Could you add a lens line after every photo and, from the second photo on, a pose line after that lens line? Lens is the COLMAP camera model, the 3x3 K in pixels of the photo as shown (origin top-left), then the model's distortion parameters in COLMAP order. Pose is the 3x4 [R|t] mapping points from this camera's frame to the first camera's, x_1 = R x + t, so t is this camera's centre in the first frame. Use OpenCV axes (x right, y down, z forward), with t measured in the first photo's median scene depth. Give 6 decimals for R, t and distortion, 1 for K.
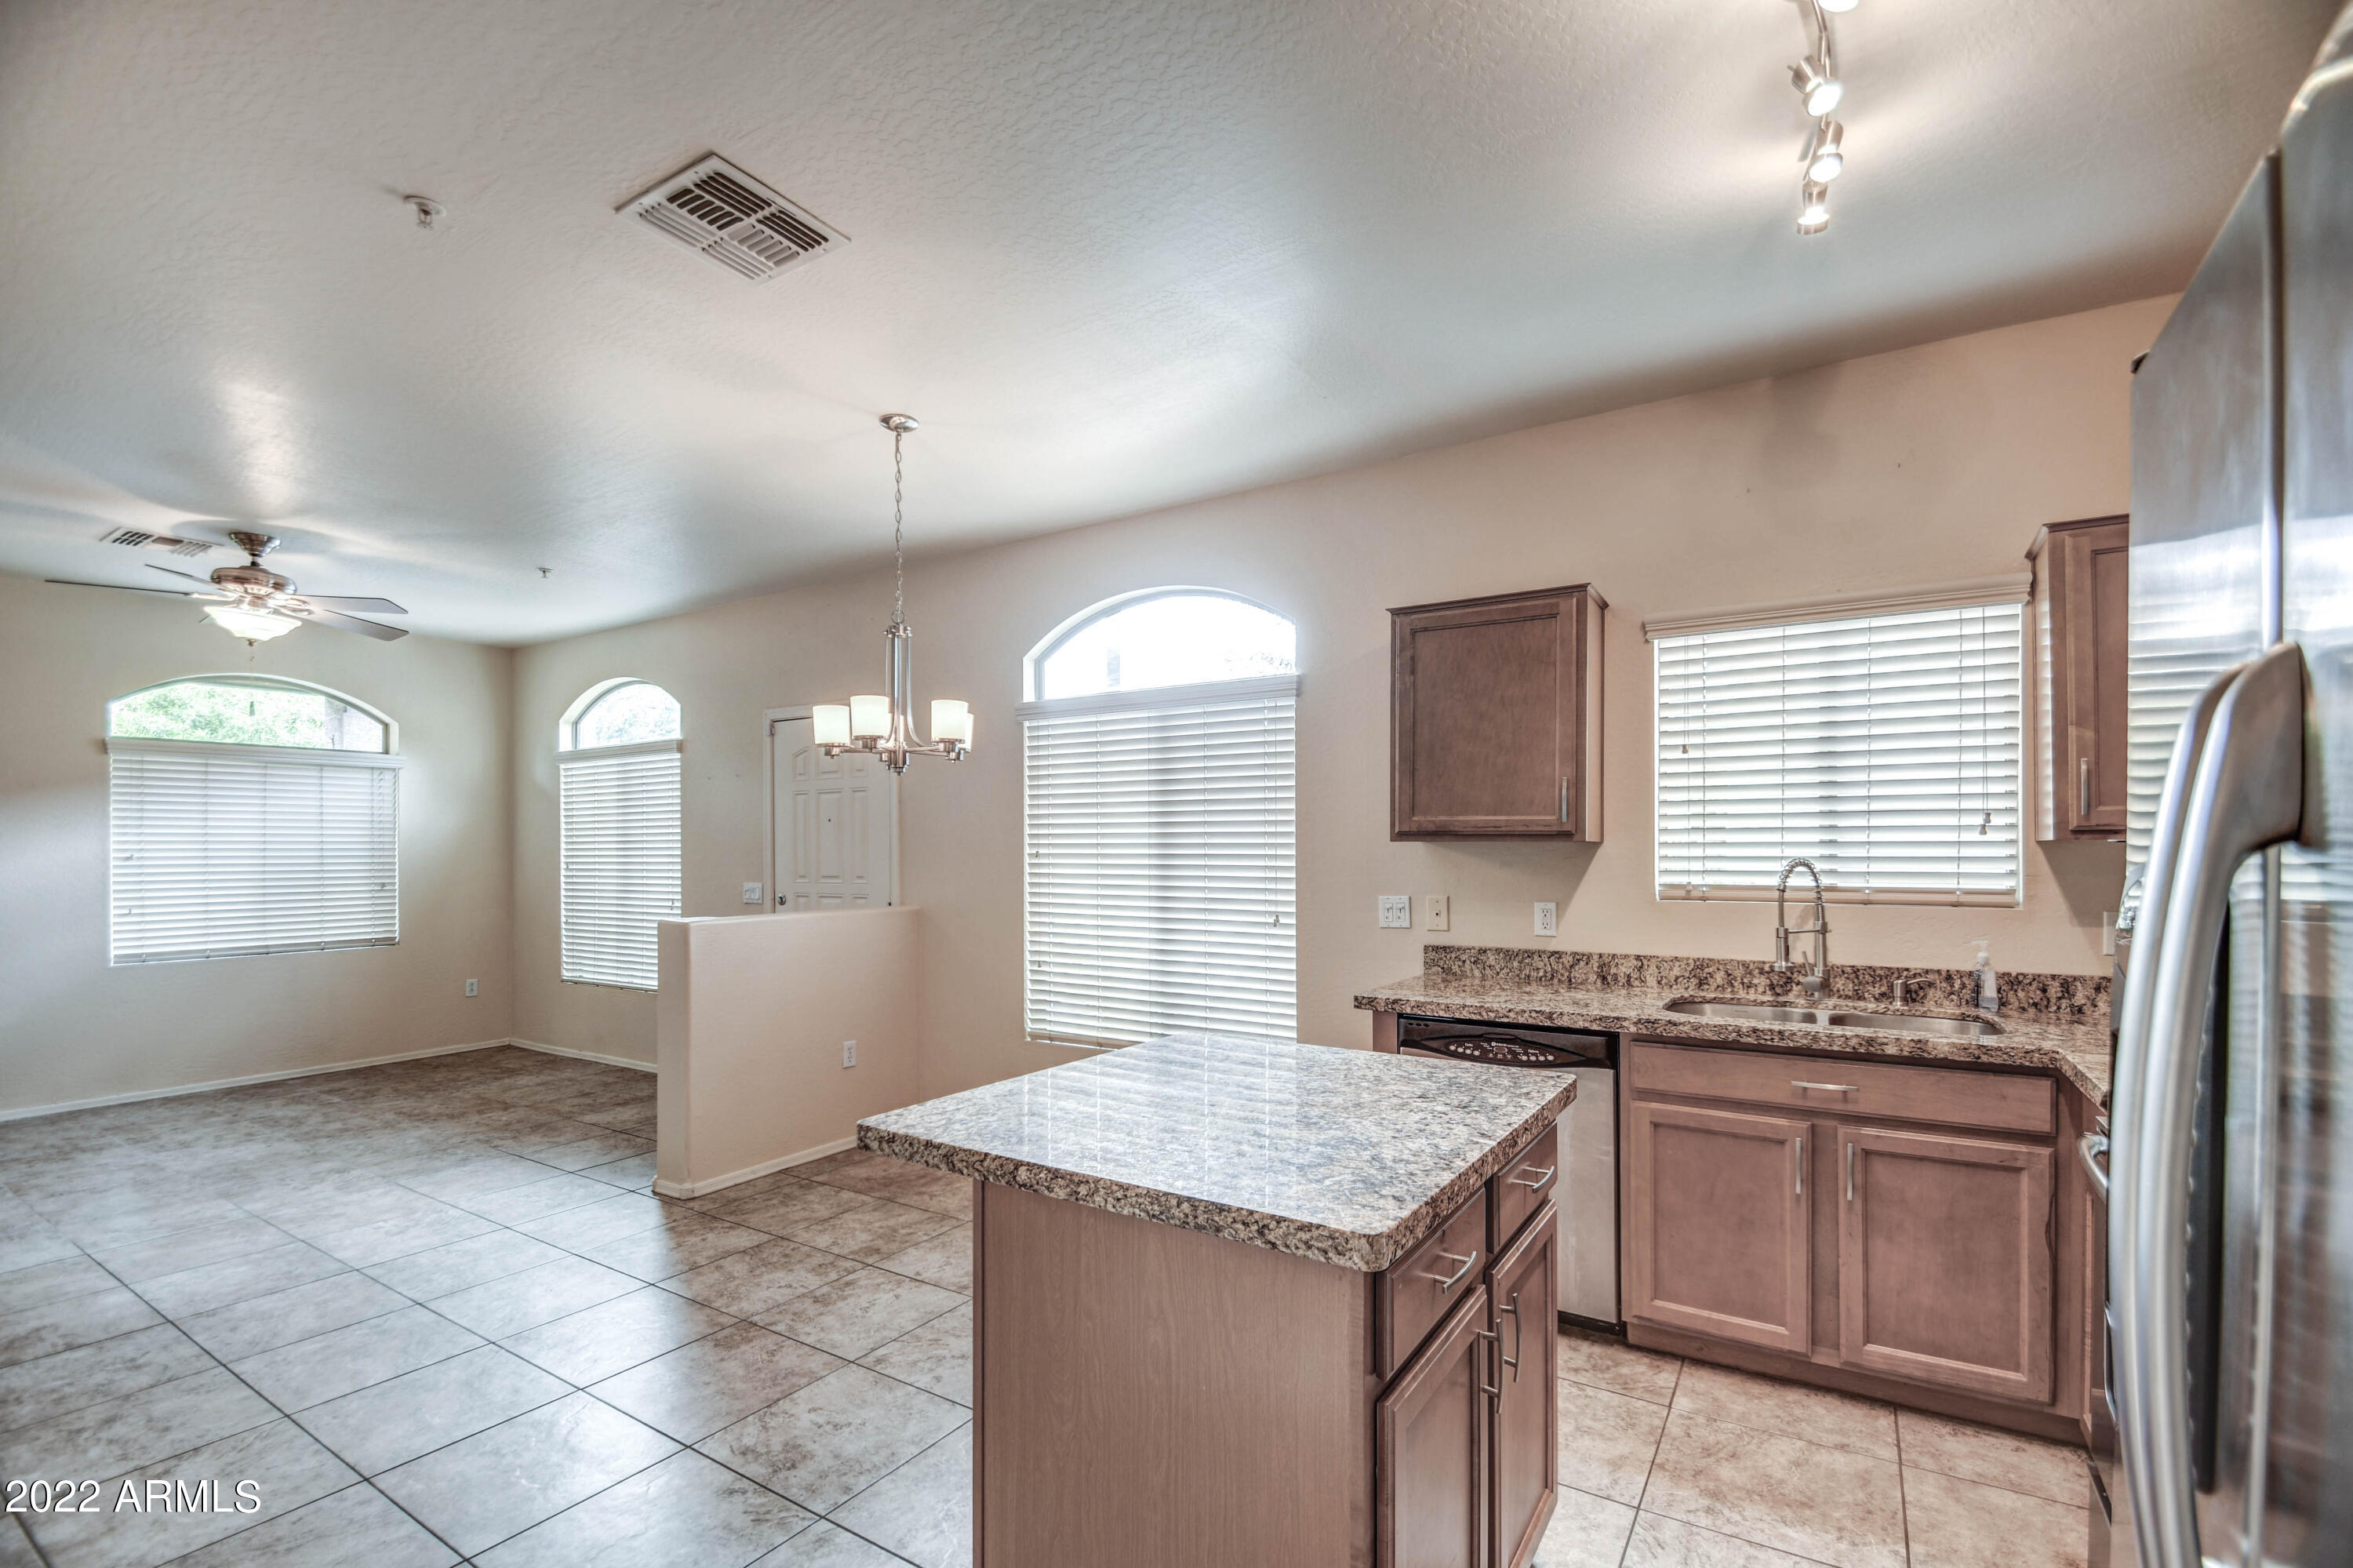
lens RADIAL K [[1047.5, 0, 1177.4], [0, 1047.5, 843.6], [0, 0, 1]] dist [0.009684, -0.014148]
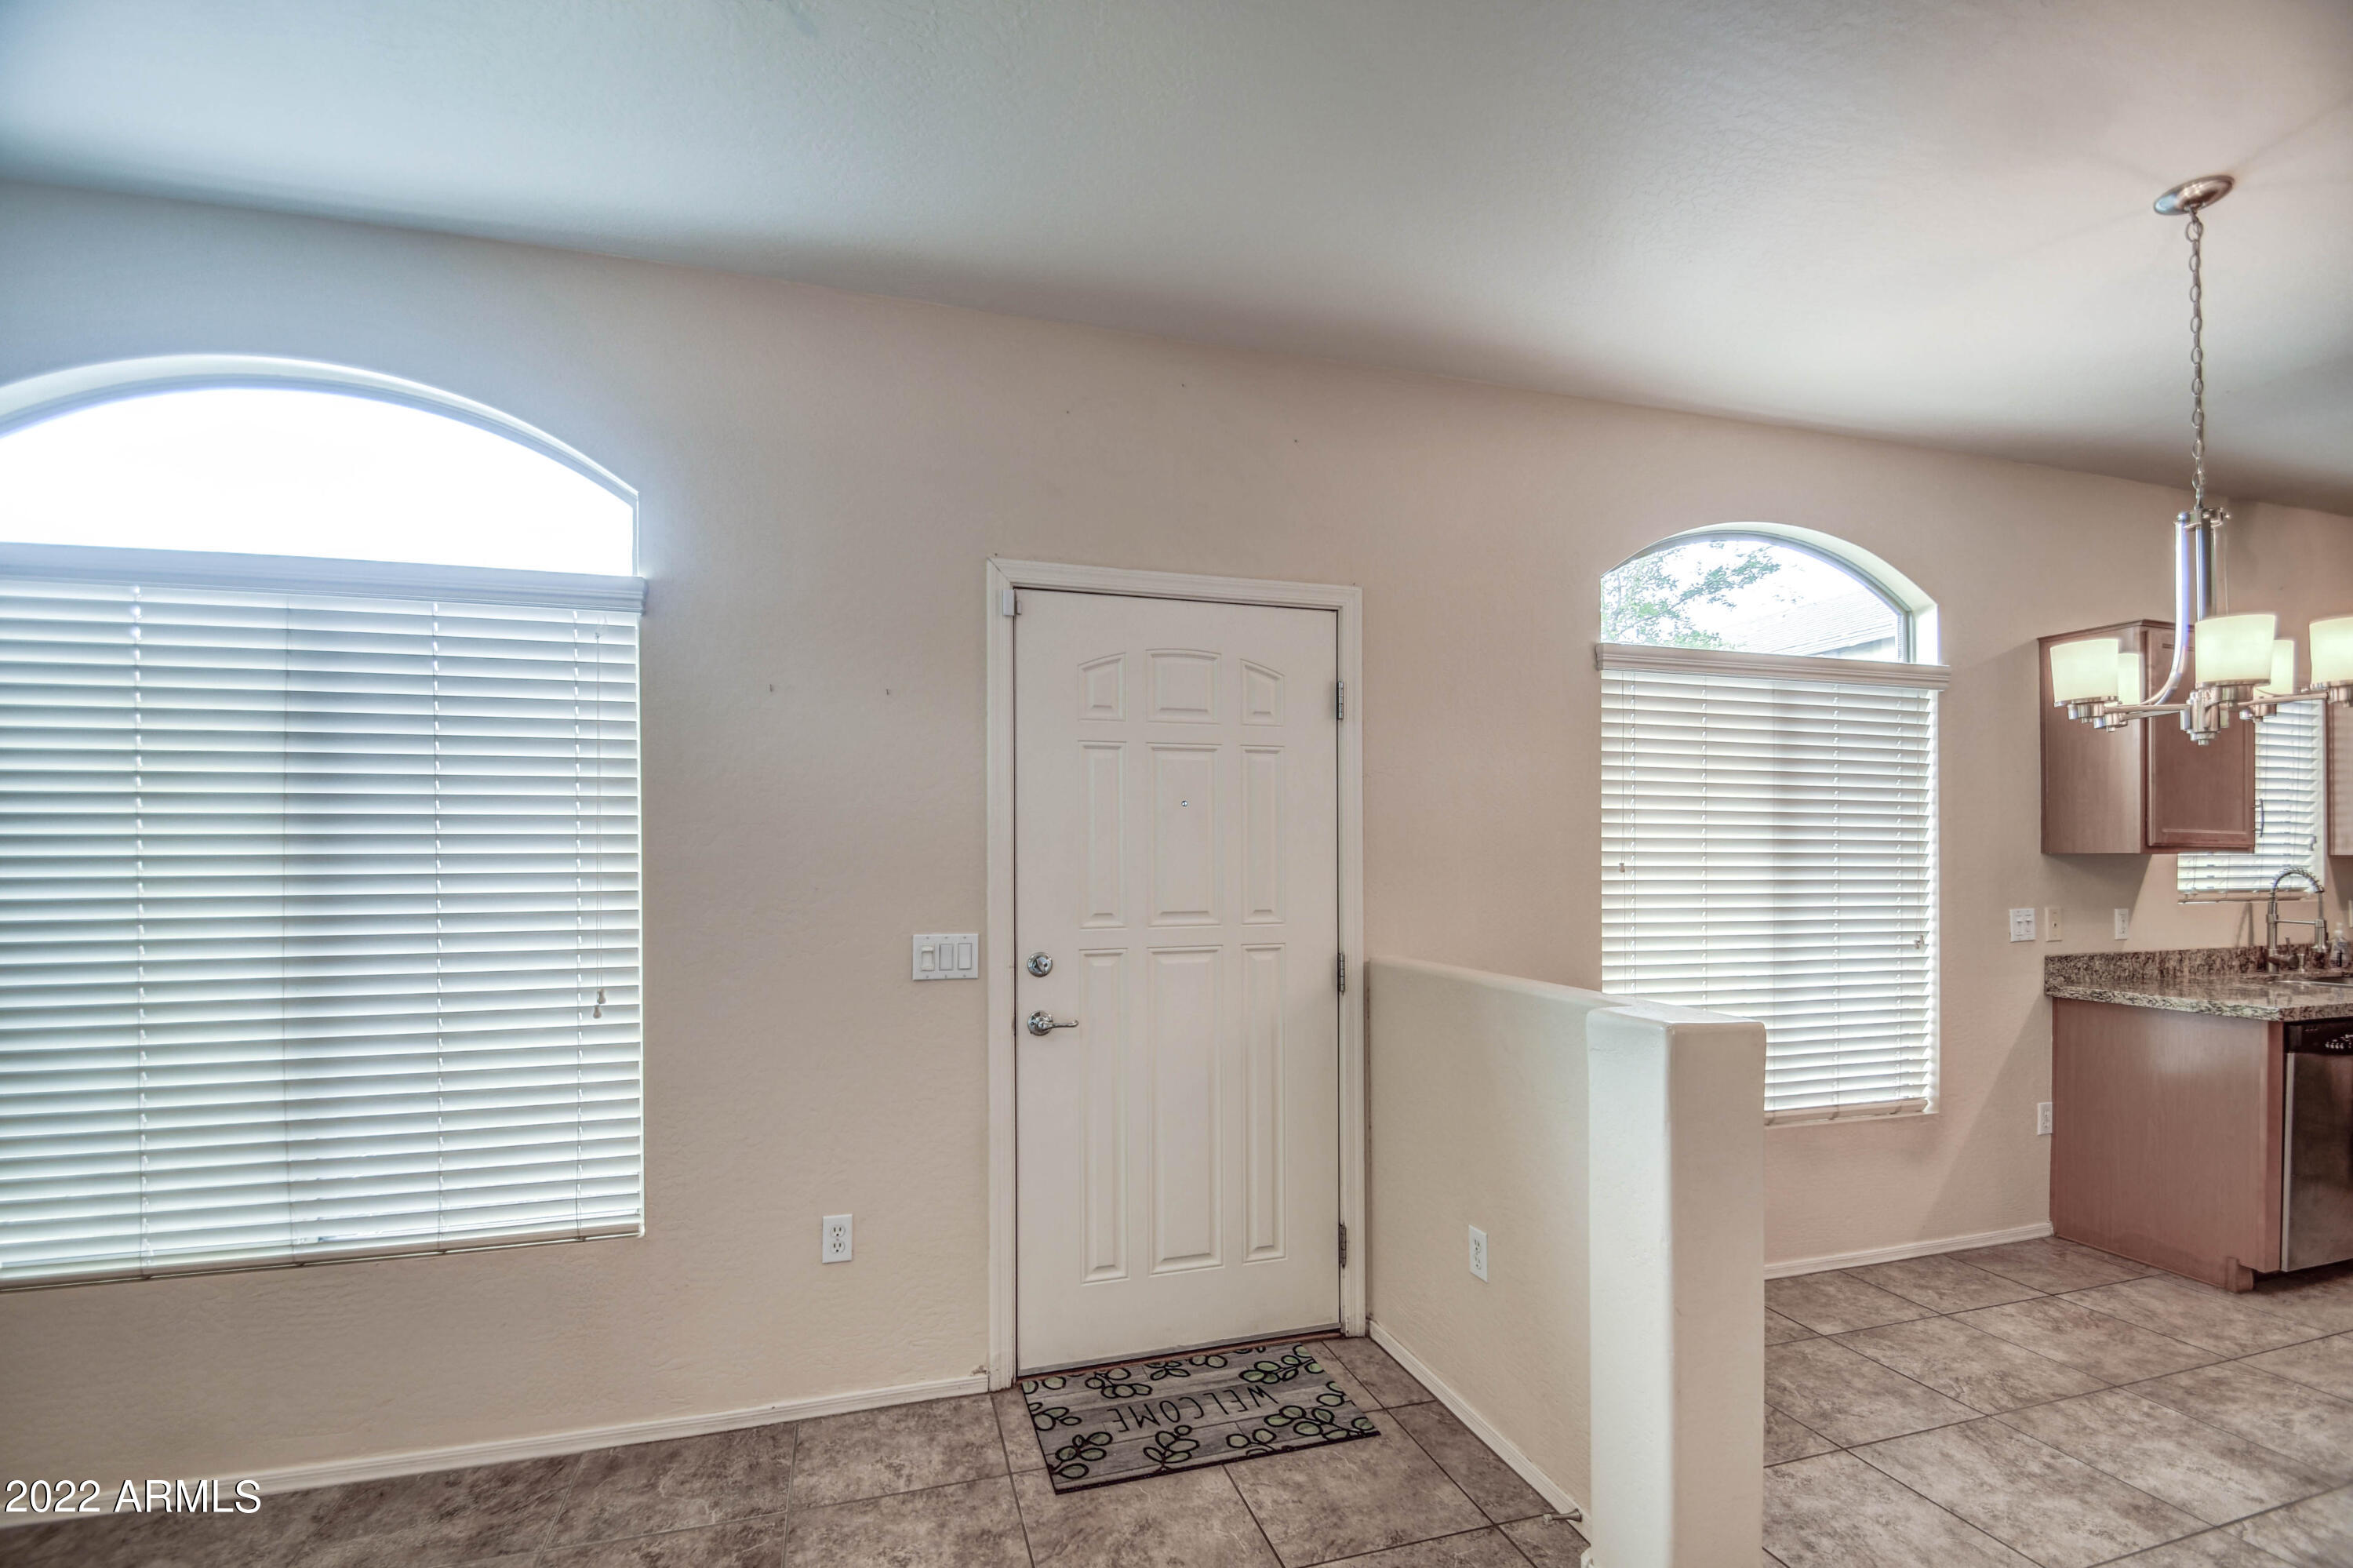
lens RADIAL K [[1047.5, 0, 1162.1], [0, 1047.5, 854.9], [0, 0, 1]] dist [0.009684, -0.014148]
pose [[0.650527, 0.002727, 0.759479, -0.910928], [-0.004793, 0.999988, 0.000516, 0.002963], [-0.759468, -0.003976, 0.650532, 0.839423]]
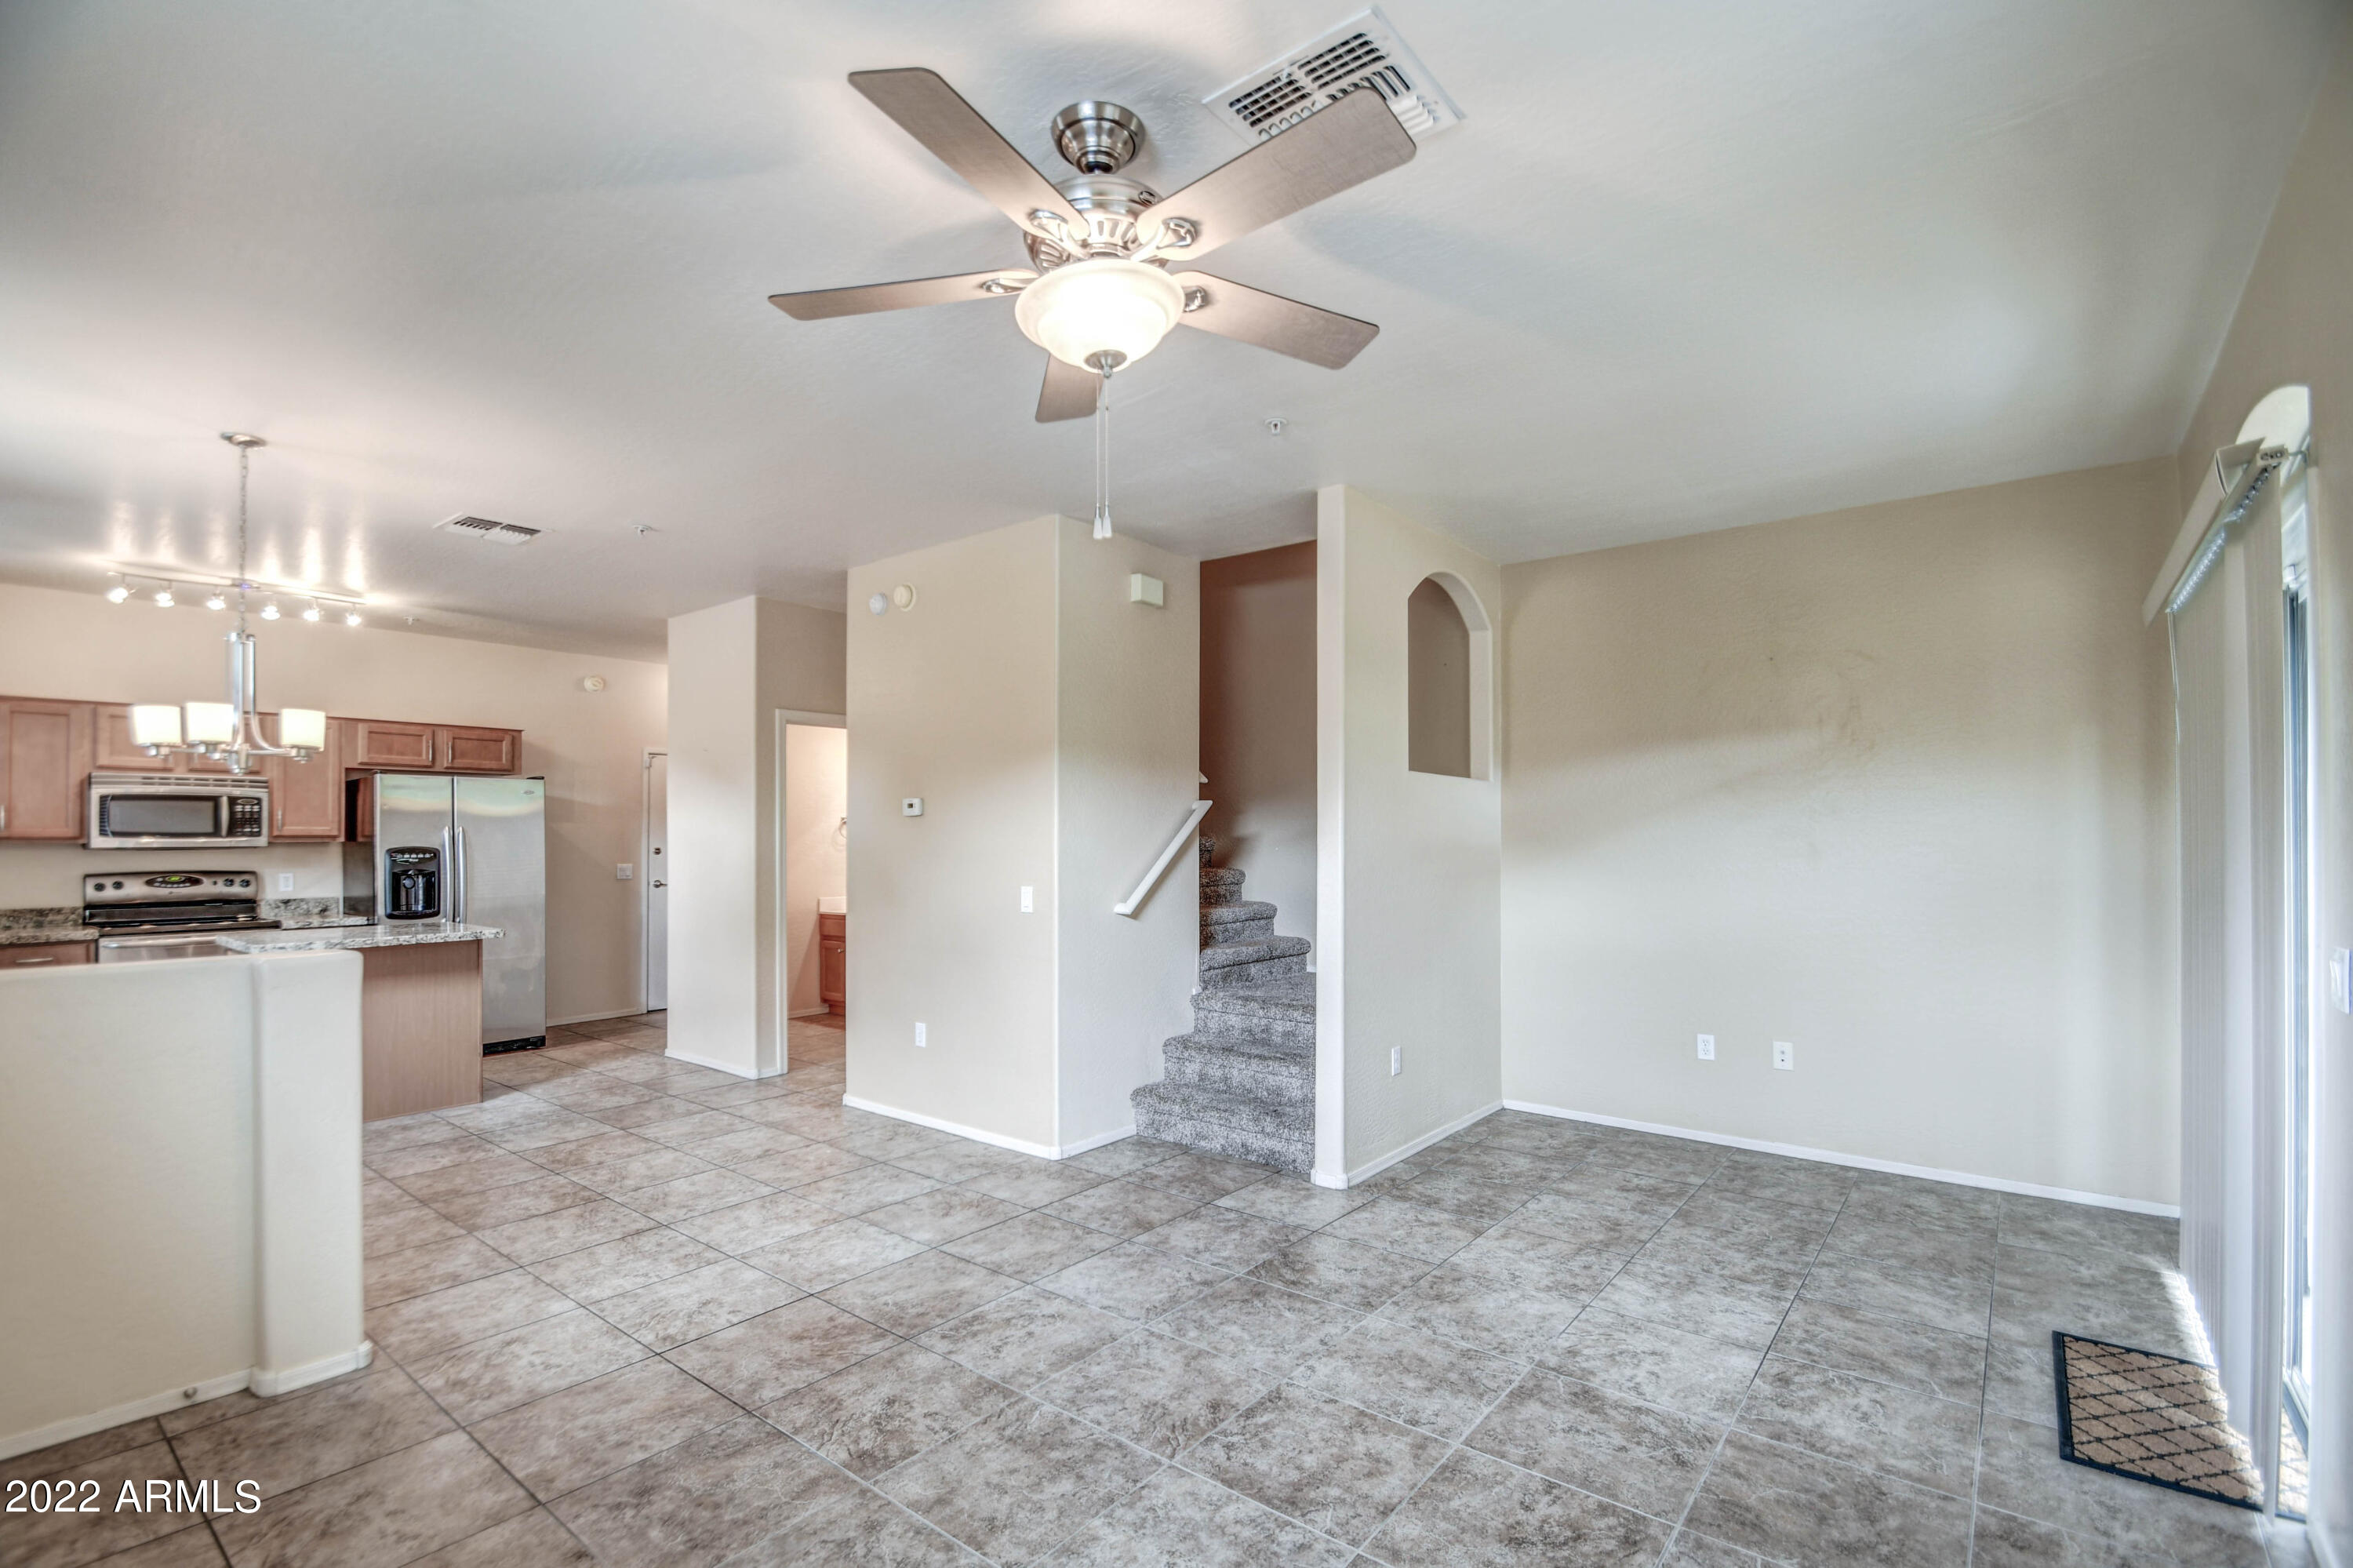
lens RADIAL K [[1047.5, 0, 1171.3], [0, 1047.5, 840.8], [0, 0, 1]] dist [0.009684, -0.014148]
pose [[-0.994742, 0.007363, 0.102145, -1.019099], [0.007090, 0.999970, -0.003043, 0.007150], [-0.102165, -0.002303, -0.994765, 1.526879]]
